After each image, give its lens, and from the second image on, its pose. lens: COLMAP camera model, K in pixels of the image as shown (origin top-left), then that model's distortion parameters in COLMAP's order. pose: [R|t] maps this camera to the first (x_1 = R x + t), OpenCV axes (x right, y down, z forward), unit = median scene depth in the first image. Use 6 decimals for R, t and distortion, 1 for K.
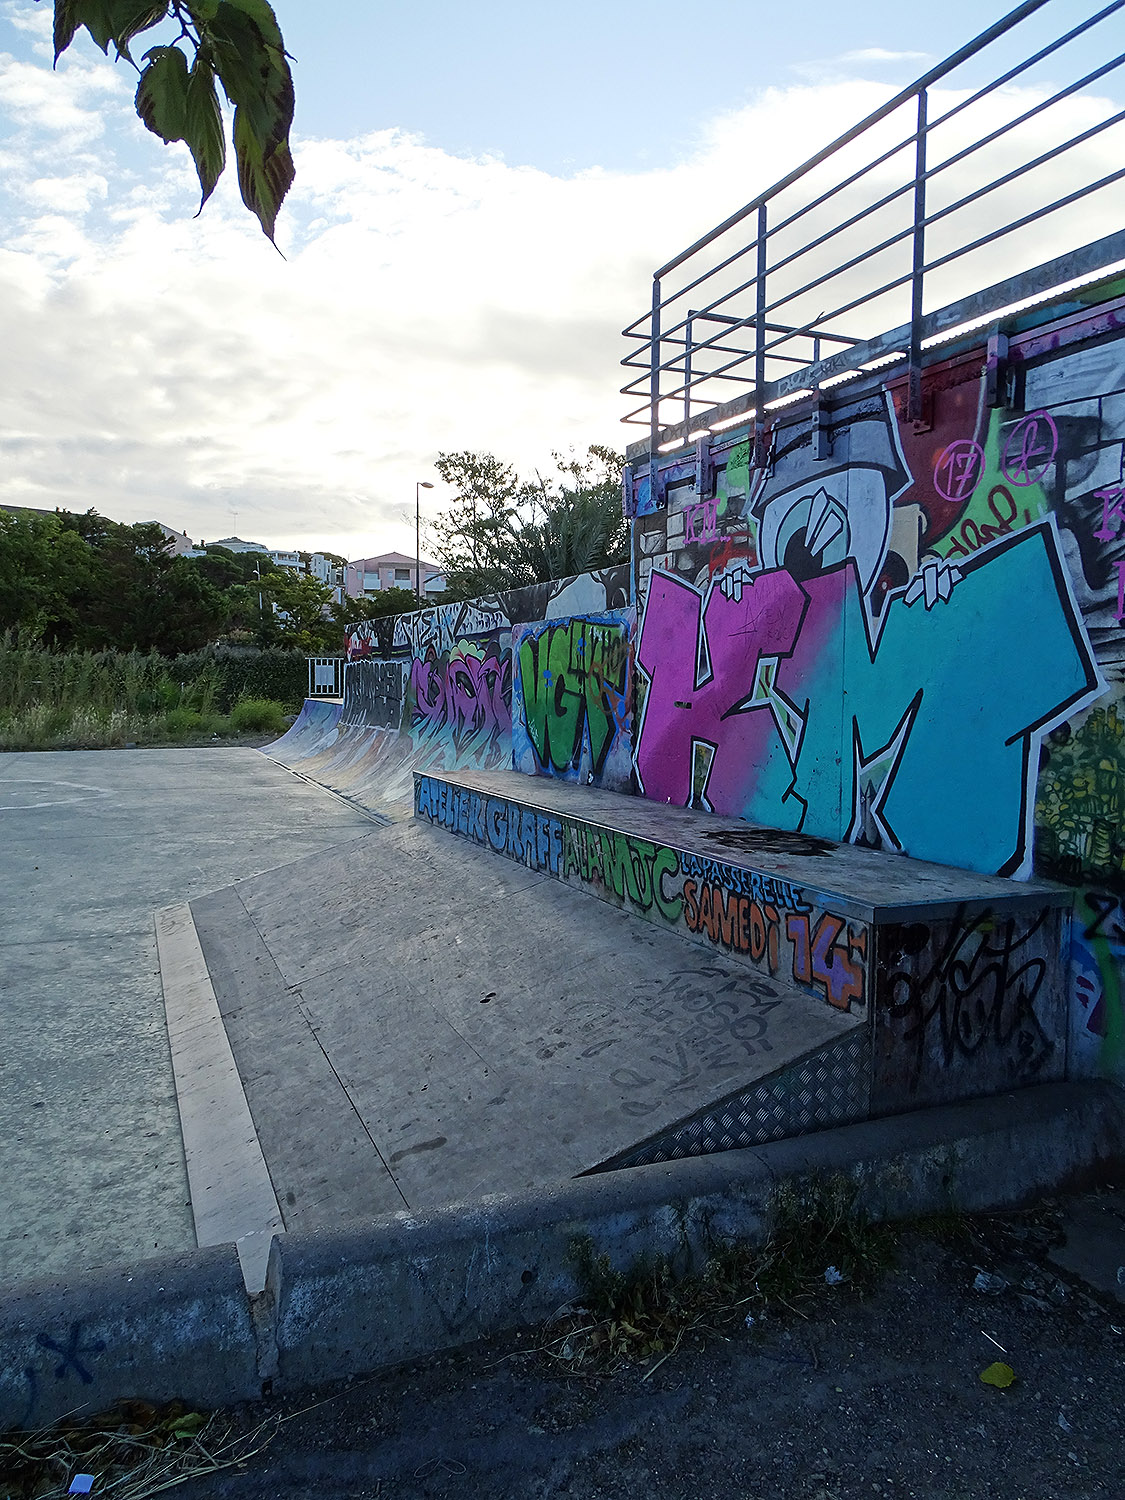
lens RADIAL K [[1070.6, 0, 536.0], [0, 1070.6, 748.6], [0, 0, 1]] dist [-0.001466, 0.000212]
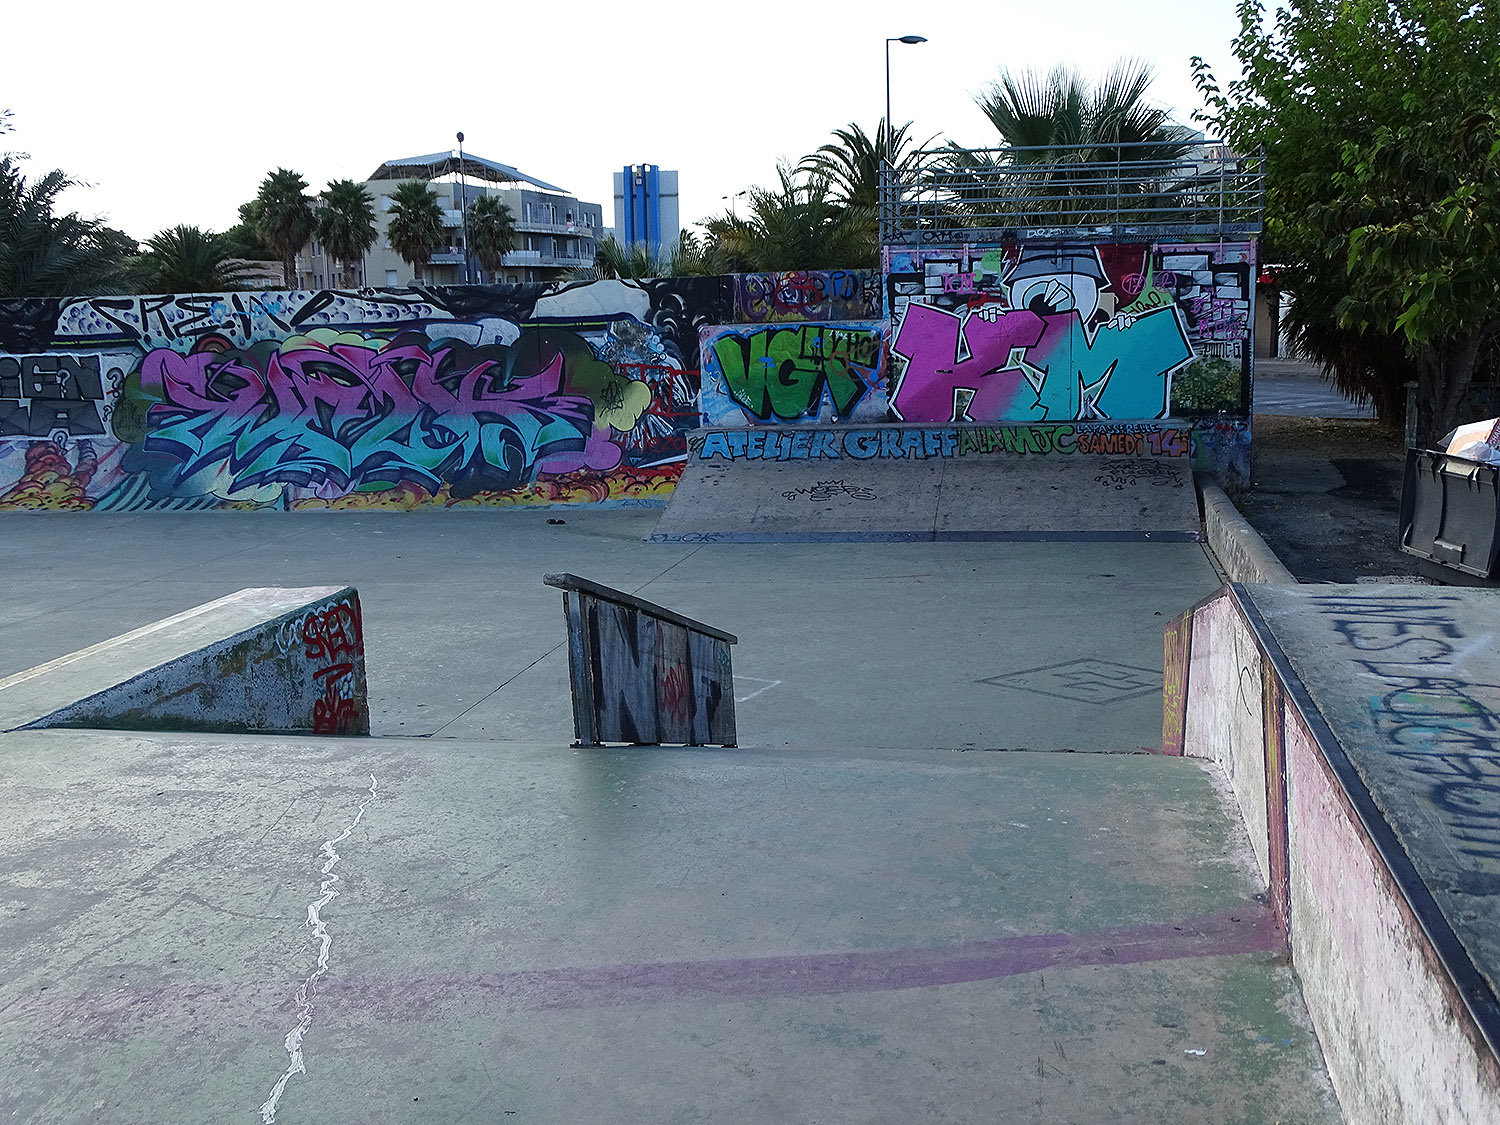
lens RADIAL K [[1541.8, 0, 750.0], [0, 1541.8, 562.5], [0, 0, 1]] dist [-0.007790, 0.023456]
pose [[0.537195, -0.152883, 0.829487, -3.240352], [0.082593, 0.988244, 0.128655, -0.114907], [-0.839405, -0.000603, 0.543507, -0.355569]]
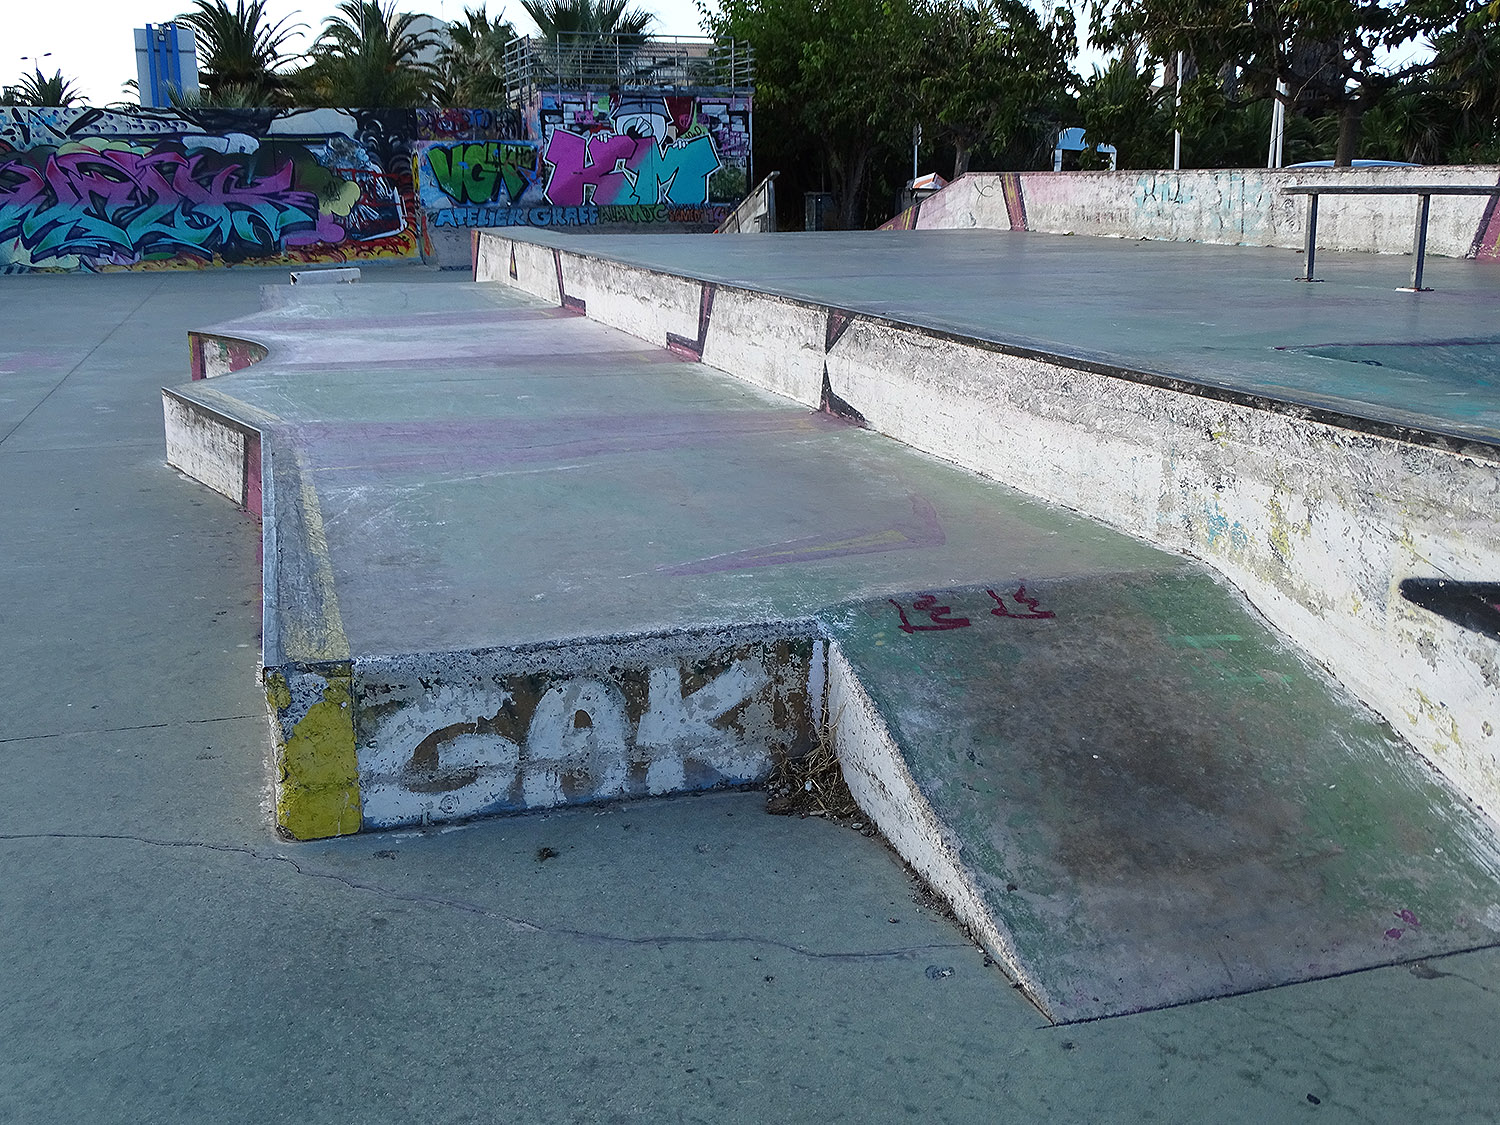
lens RADIAL K [[1555.9, 0, 750.0], [0, 1555.9, 562.5], [0, 0, 1]] dist [0.019091, -0.017633]
pose [[0.068870, -0.235642, 0.969397, -6.009305], [0.074684, 0.970195, 0.230530, 0.069534], [-0.994826, 0.056522, 0.084416, 0.182246]]
